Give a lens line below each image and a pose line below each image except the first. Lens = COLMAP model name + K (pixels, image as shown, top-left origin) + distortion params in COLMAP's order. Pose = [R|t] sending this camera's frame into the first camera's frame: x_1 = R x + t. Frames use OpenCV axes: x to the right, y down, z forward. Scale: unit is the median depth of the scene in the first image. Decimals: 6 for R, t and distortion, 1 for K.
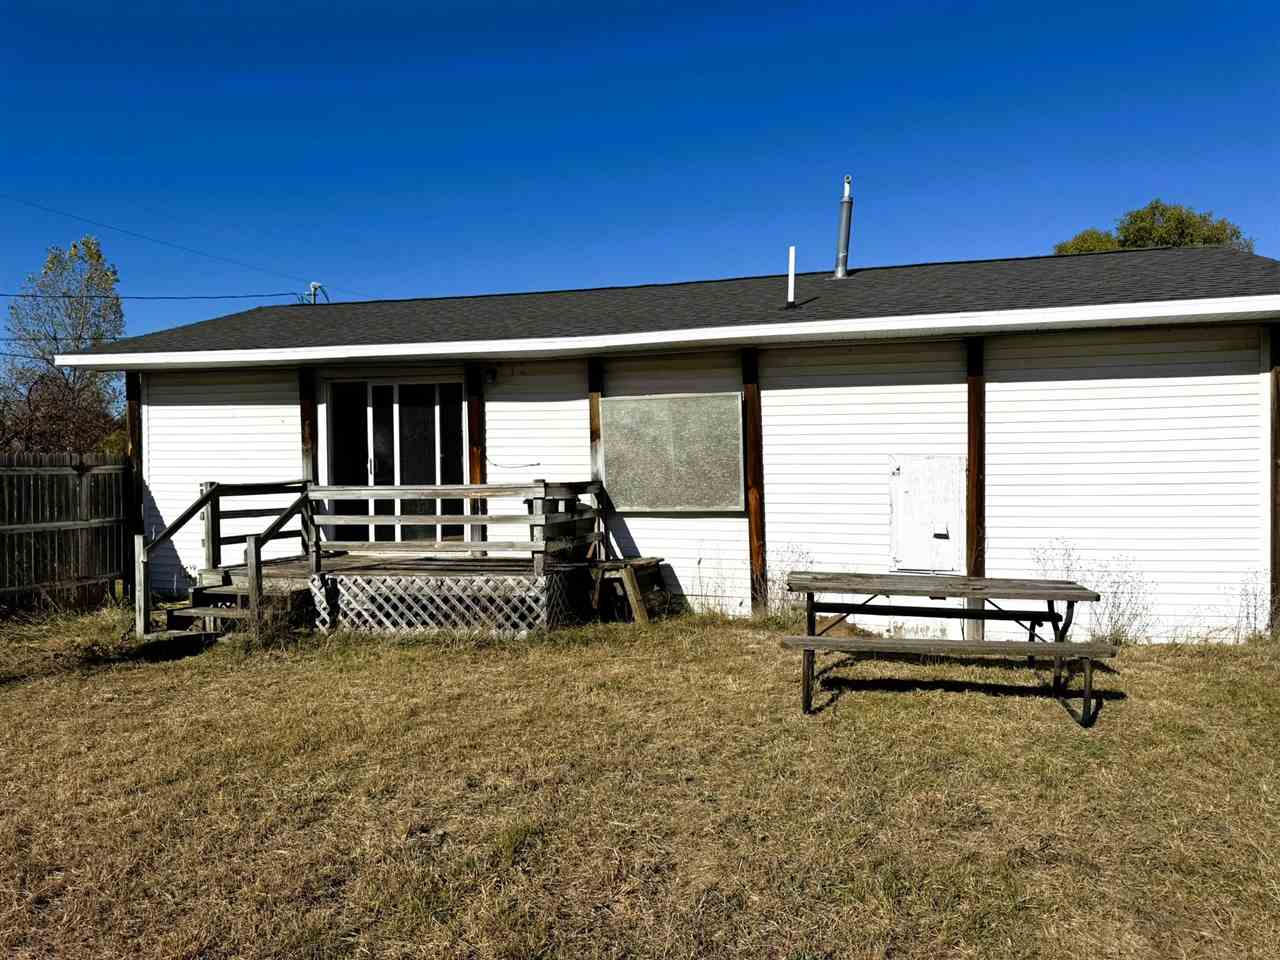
lens RADIAL K [[899.9, 0, 643.6], [0, 899.9, 481.8], [0, 0, 1]] dist [0.083332, -0.105541]
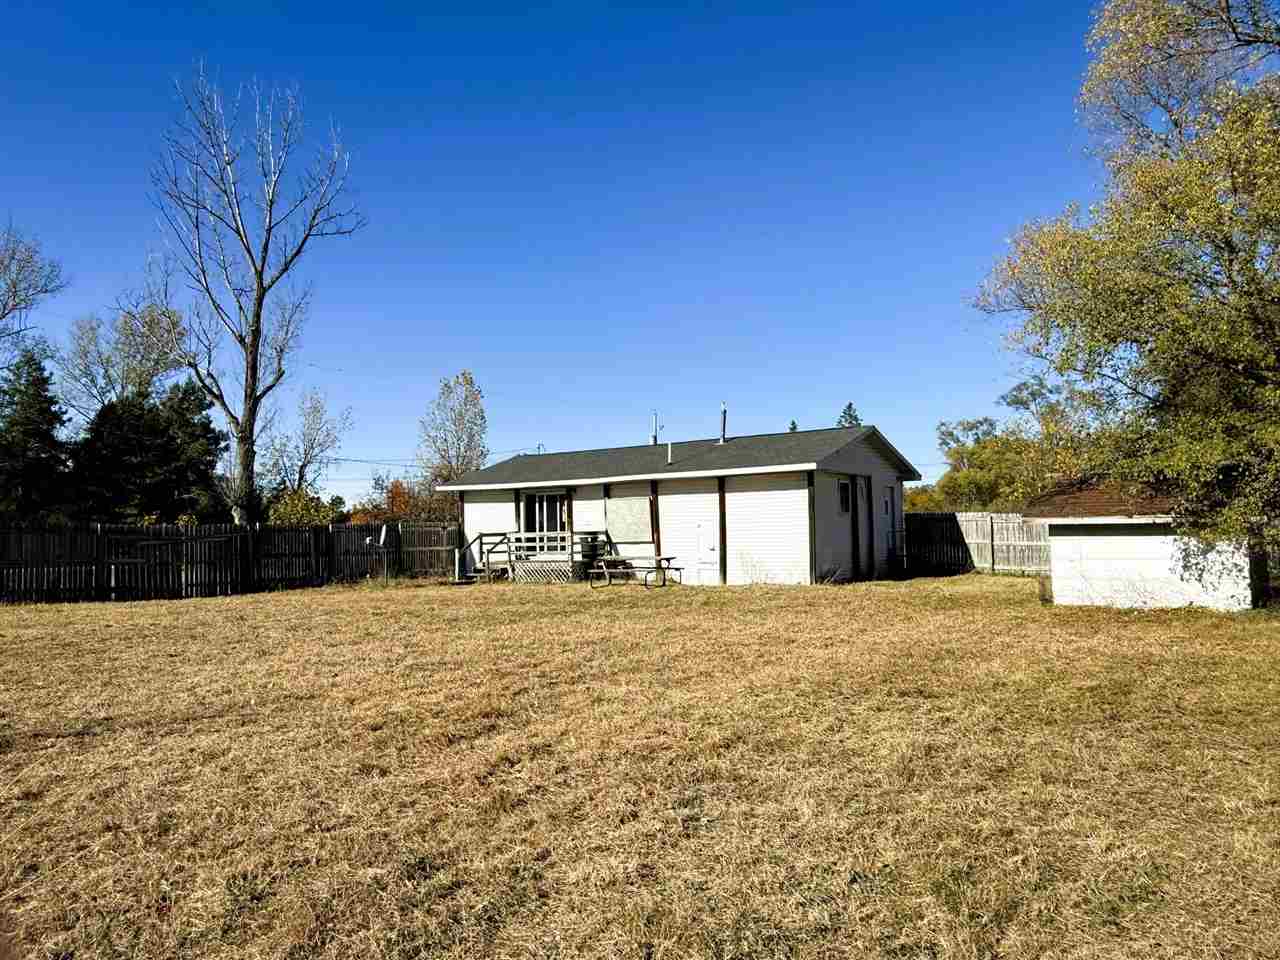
lens RADIAL K [[887.8, 0, 634.8], [0, 887.8, 481.9], [0, 0, 1]] dist [-0.003660, 0.005142]
pose [[0.934038, -0.026515, -0.356188, 0.964618], [0.004503, 0.998036, -0.062486, 0.020304], [0.357145, 0.056761, 0.932323, -1.423226]]
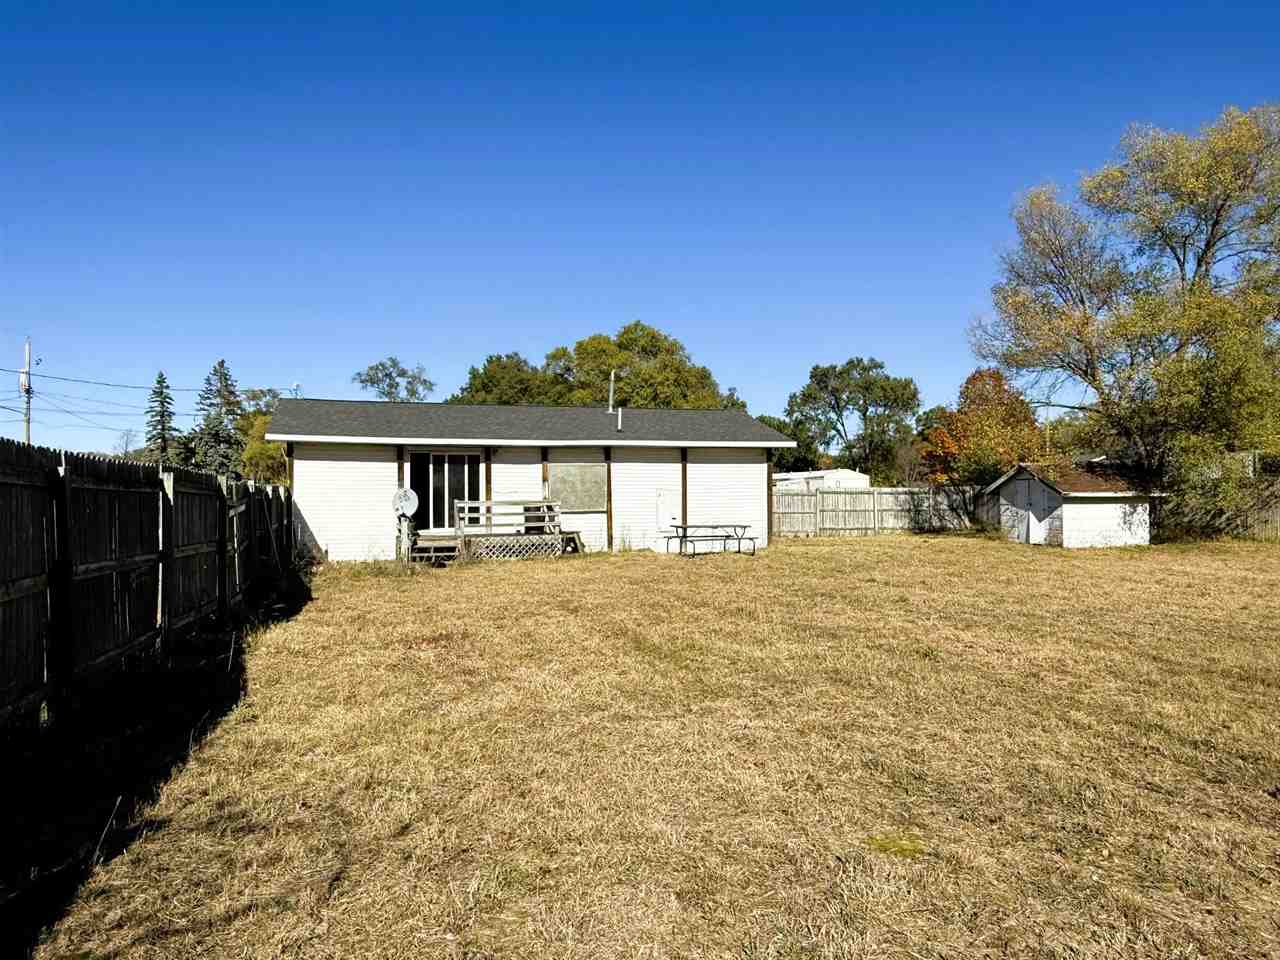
lens RADIAL K [[893.1, 0, 657.8], [0, 893.1, 482.0], [0, 0, 1]] dist [-0.004317, 0.000248]
pose [[0.827749, 0.011847, 0.560974, -1.129847], [0.006130, 0.999526, -0.030153, 0.027187], [-0.561065, 0.028398, 0.827284, -1.116404]]
